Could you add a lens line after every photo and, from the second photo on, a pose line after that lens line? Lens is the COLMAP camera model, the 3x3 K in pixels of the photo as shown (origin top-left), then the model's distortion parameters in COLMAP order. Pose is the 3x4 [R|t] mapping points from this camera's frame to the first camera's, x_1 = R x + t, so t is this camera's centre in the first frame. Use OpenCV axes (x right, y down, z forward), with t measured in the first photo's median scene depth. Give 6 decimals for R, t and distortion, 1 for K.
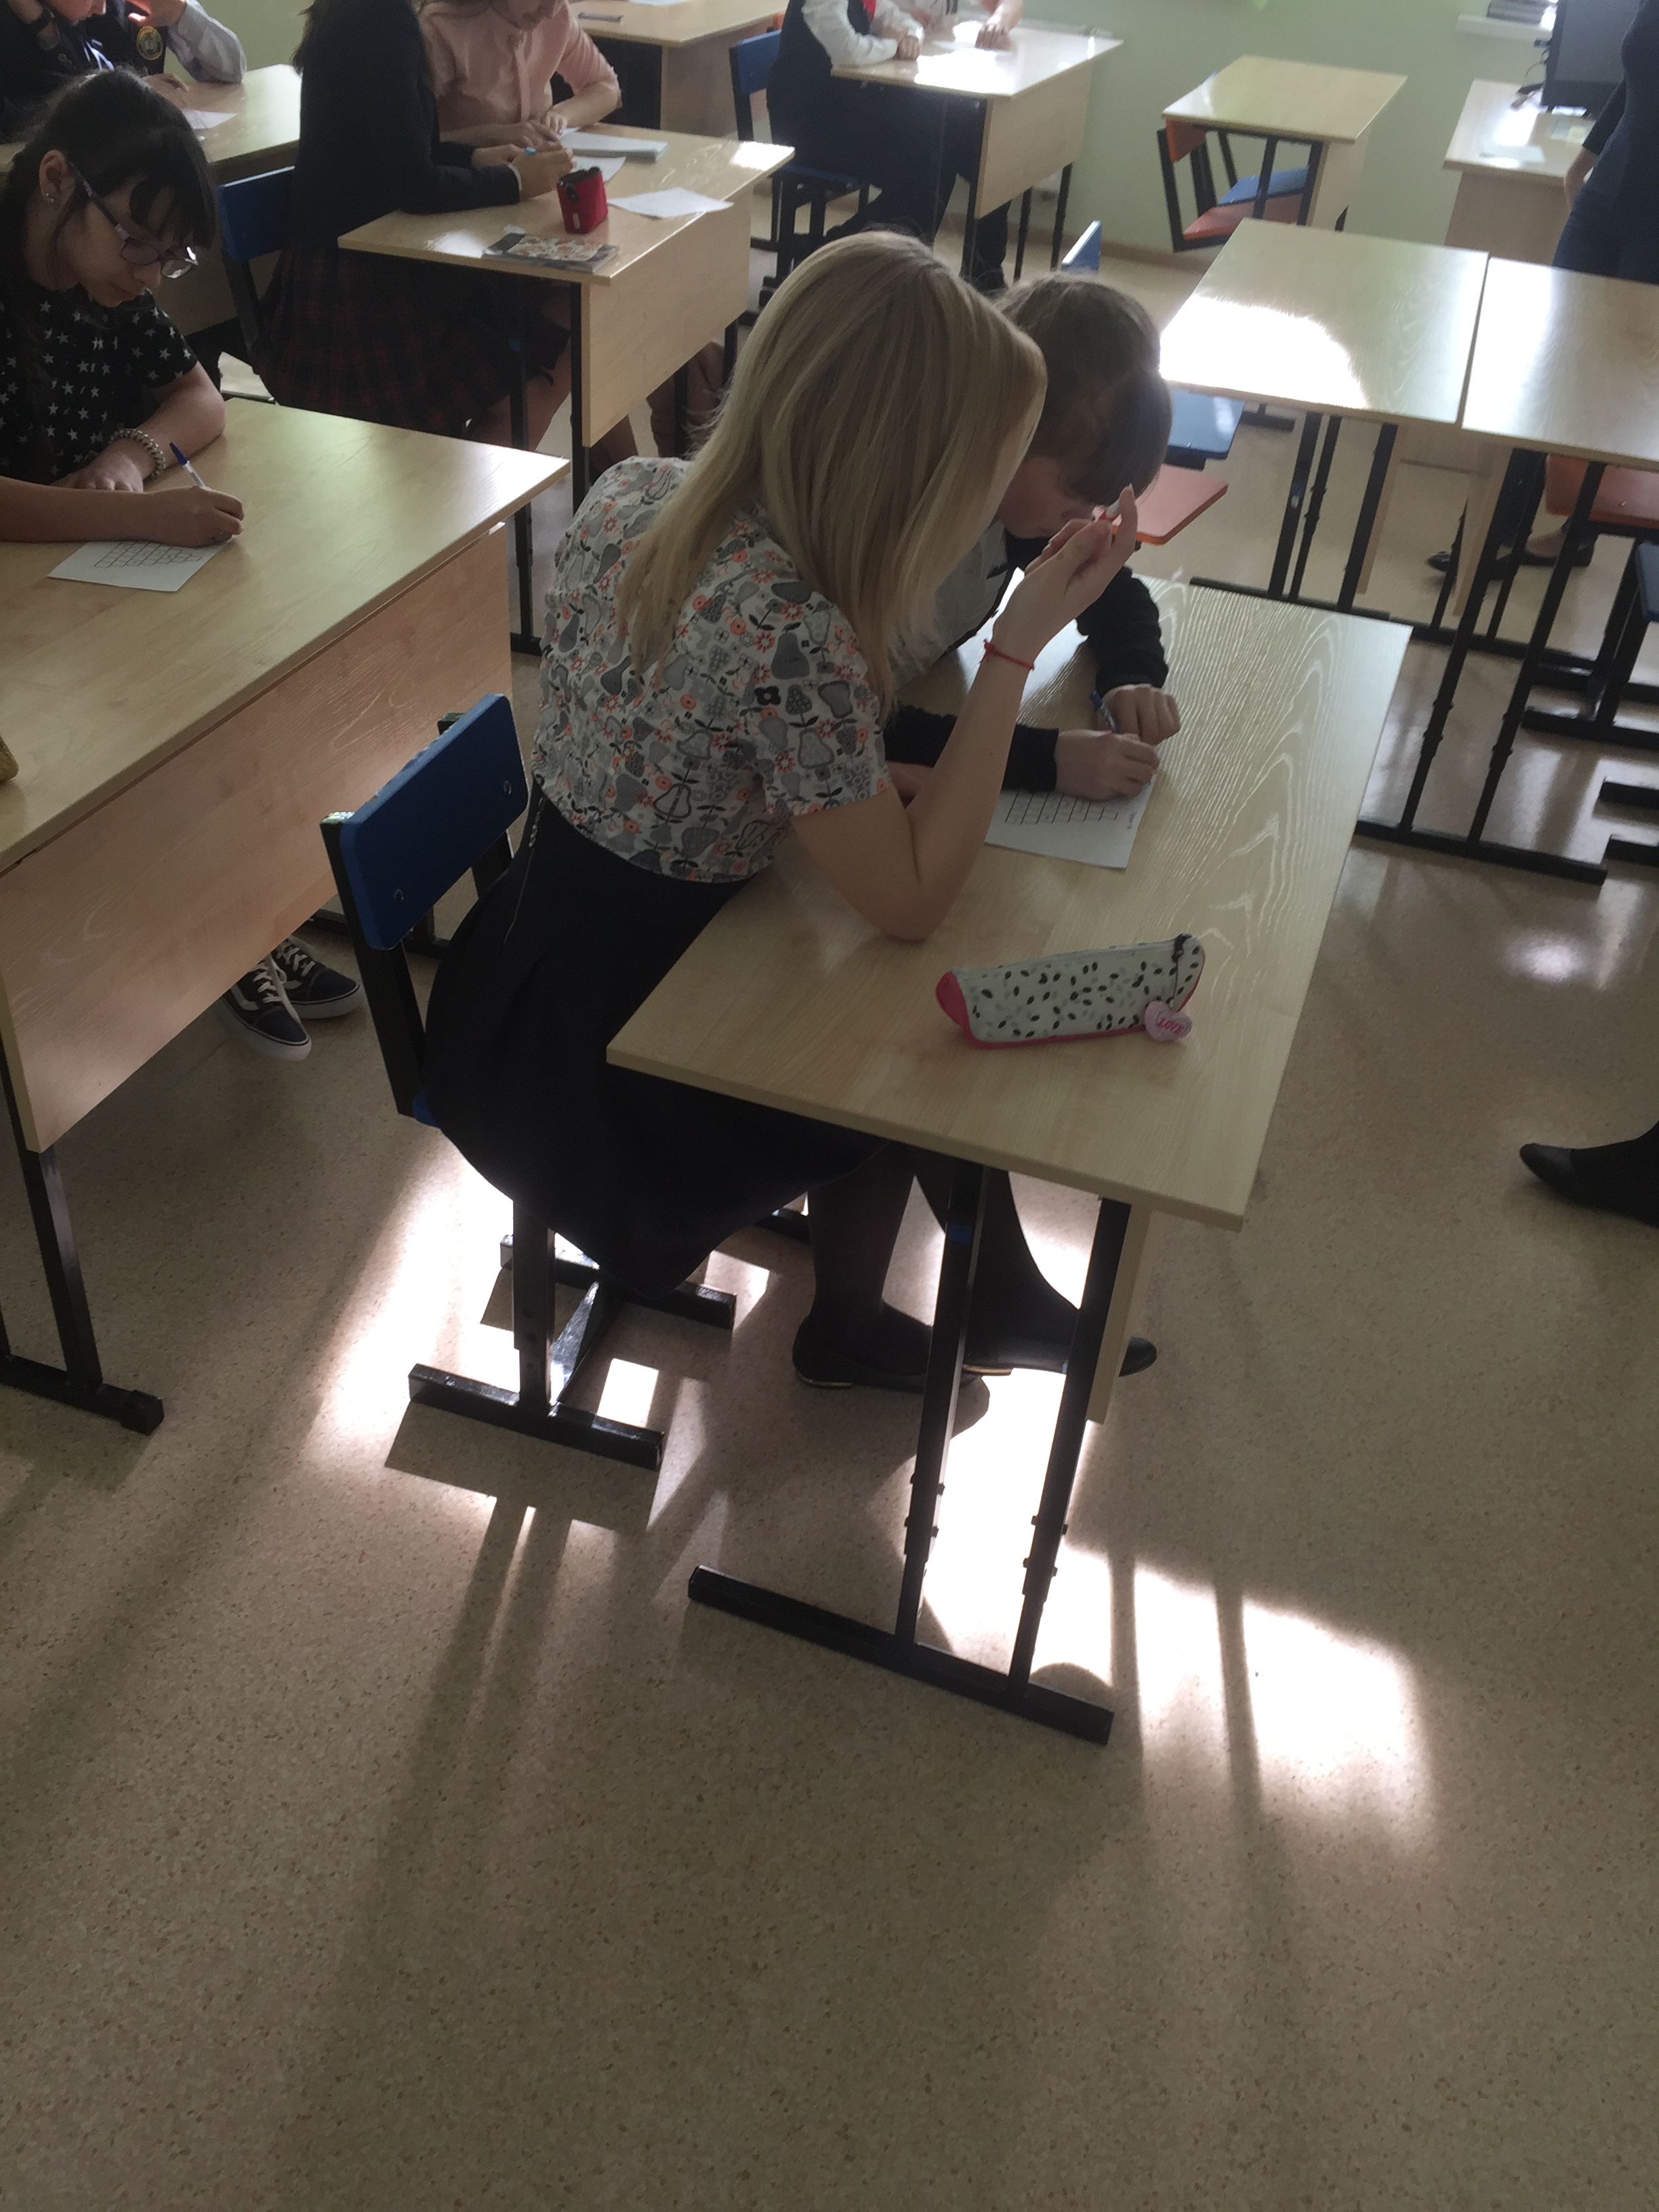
lens RADIAL K [[1865.1, 0, 819.6], [0, 1865.1, 1113.5], [0, 0, 1]] dist [0.094196, -0.134850]
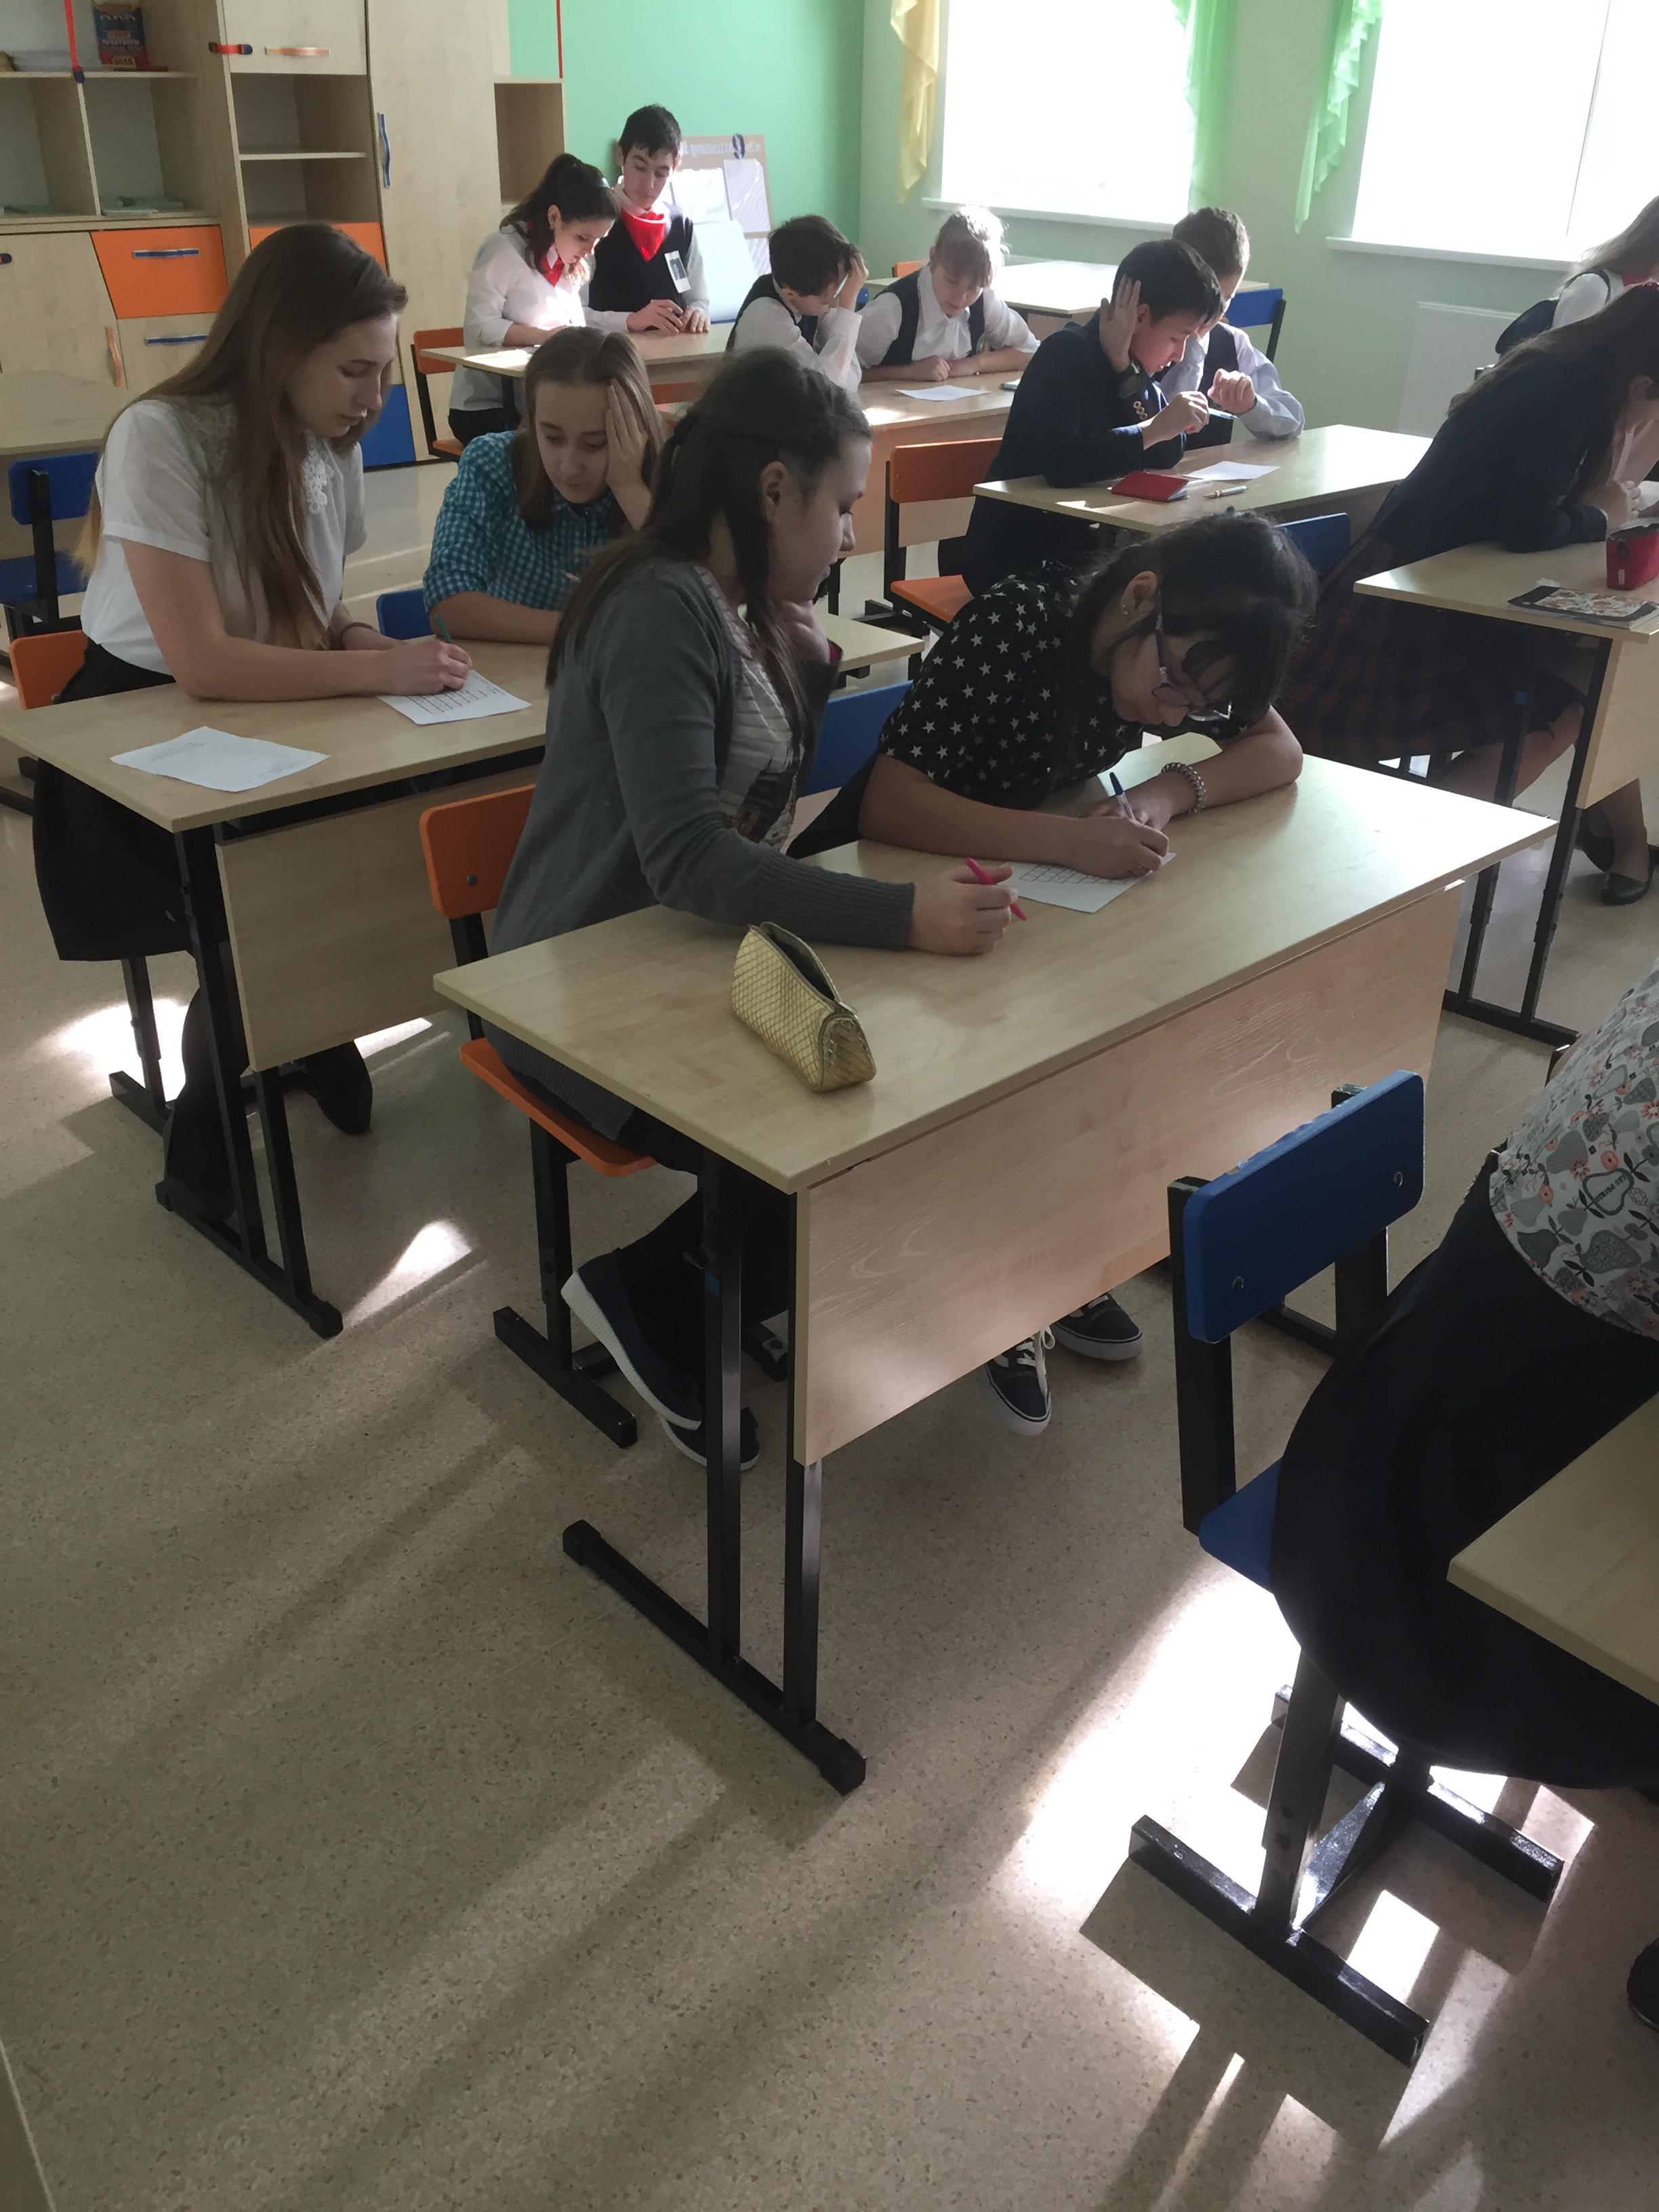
lens RADIAL K [[1865.1, 0, 819.6], [0, 1865.1, 1113.5], [0, 0, 1]] dist [0.094196, -0.134850]
pose [[0.876908, 0.177425, -0.446713, -0.024554], [-0.248119, 0.963071, -0.104551, -0.053890], [0.411667, 0.202519, 0.888547, 0.148913]]
